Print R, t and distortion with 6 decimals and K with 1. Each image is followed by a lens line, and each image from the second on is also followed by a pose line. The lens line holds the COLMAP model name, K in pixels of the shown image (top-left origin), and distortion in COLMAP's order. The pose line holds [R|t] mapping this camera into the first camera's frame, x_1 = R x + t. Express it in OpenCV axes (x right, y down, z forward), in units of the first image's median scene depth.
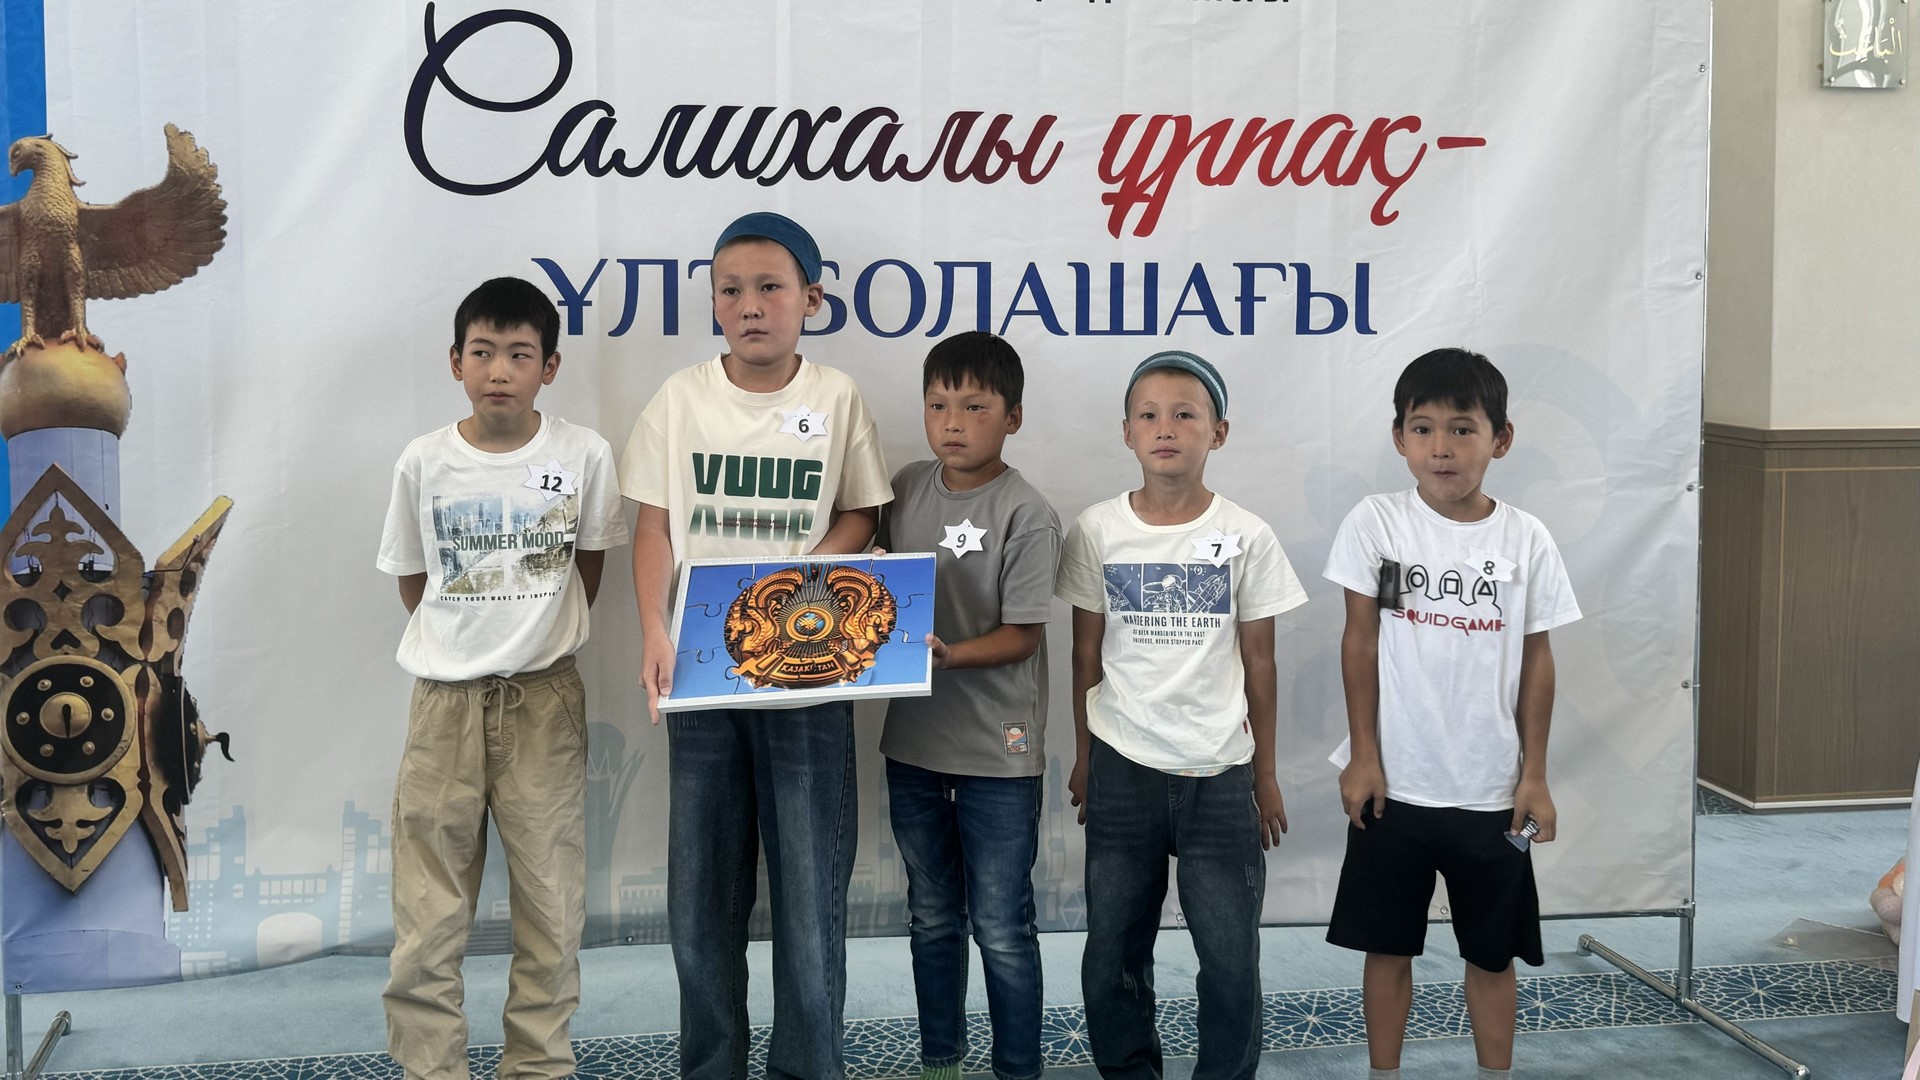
lens RADIAL K [[2045.9, 0, 949.4], [0, 2045.9, 401.6], [0, 0, 1]] dist [0.204309, -0.514965]
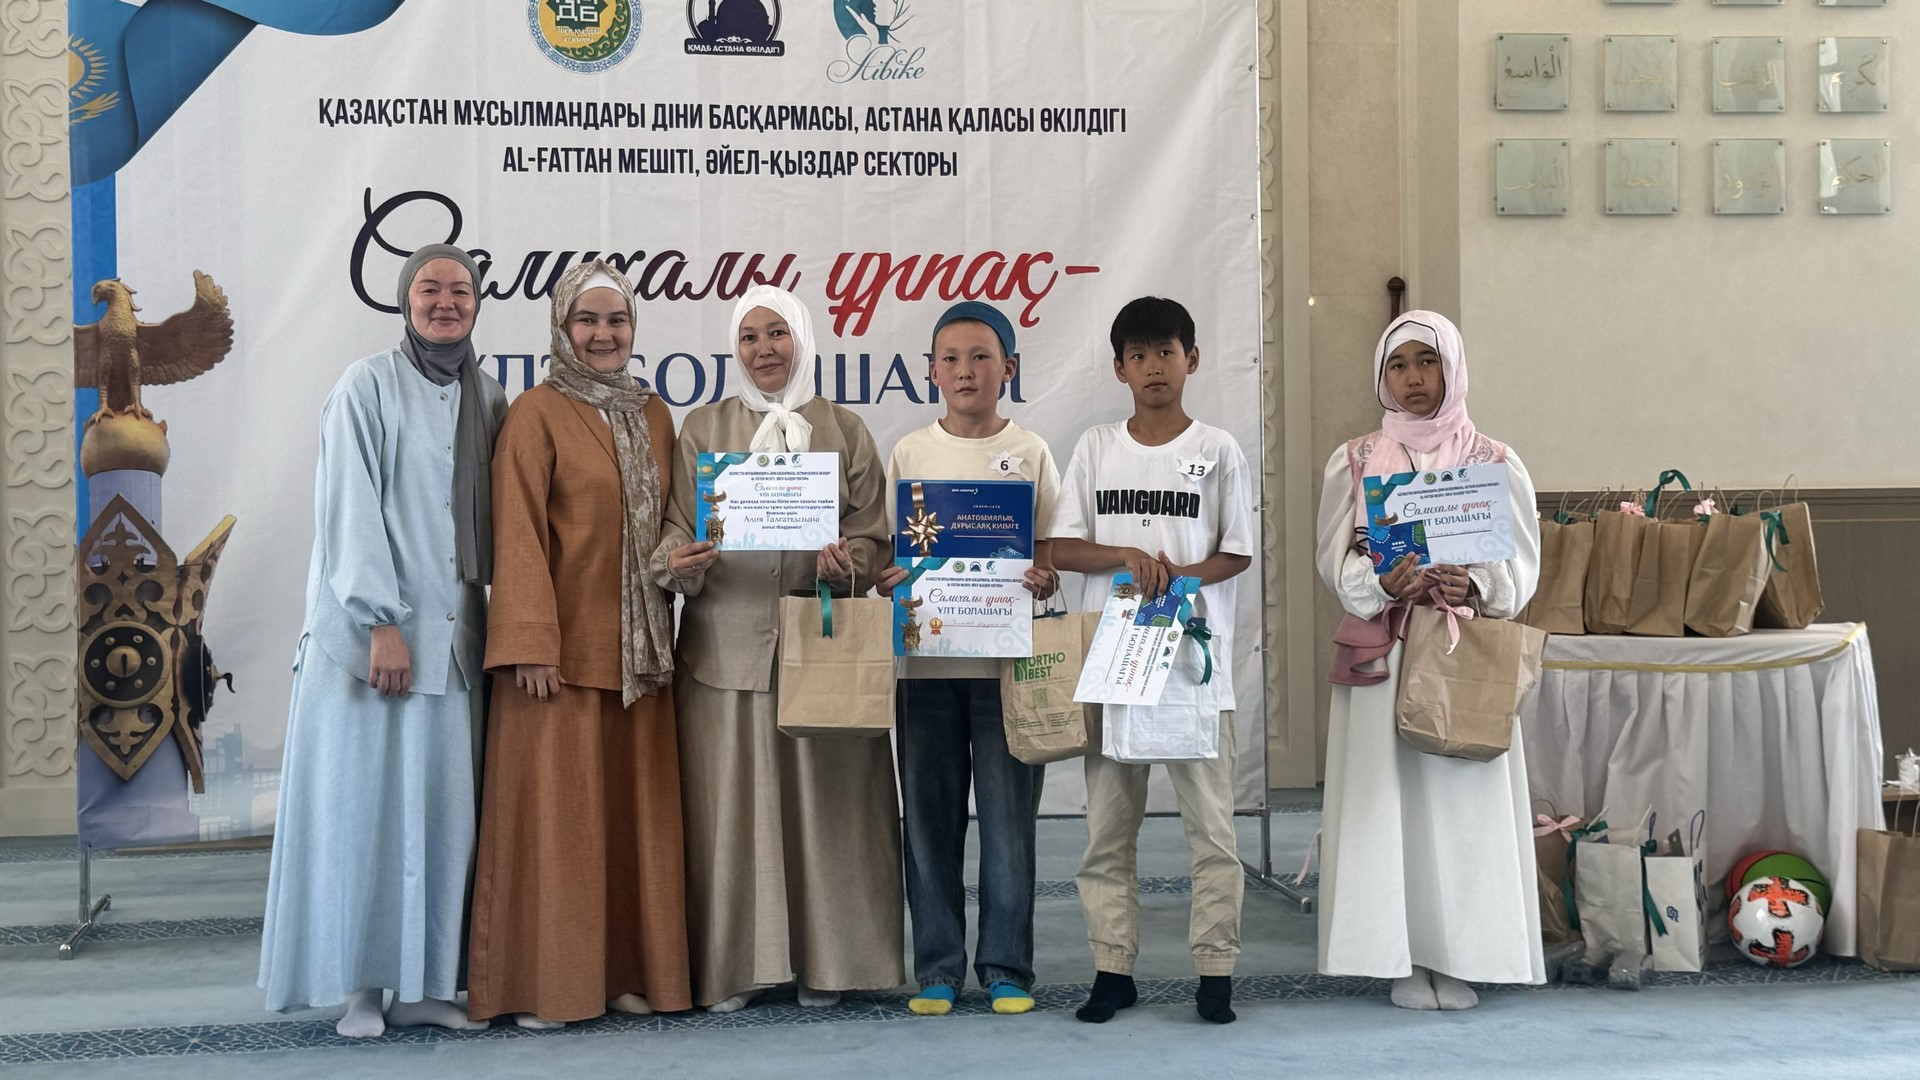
lens RADIAL K [[2536.3, 0, 999.3], [0, 2536.3, 429.3], [0, 0, 1]] dist [0.158030, -0.257880]
pose [[0.999538, -0.013528, -0.027205, 0.252746], [0.011801, 0.997965, -0.062669, 0.103610], [0.027997, 0.062319, 0.997664, -0.820136]]
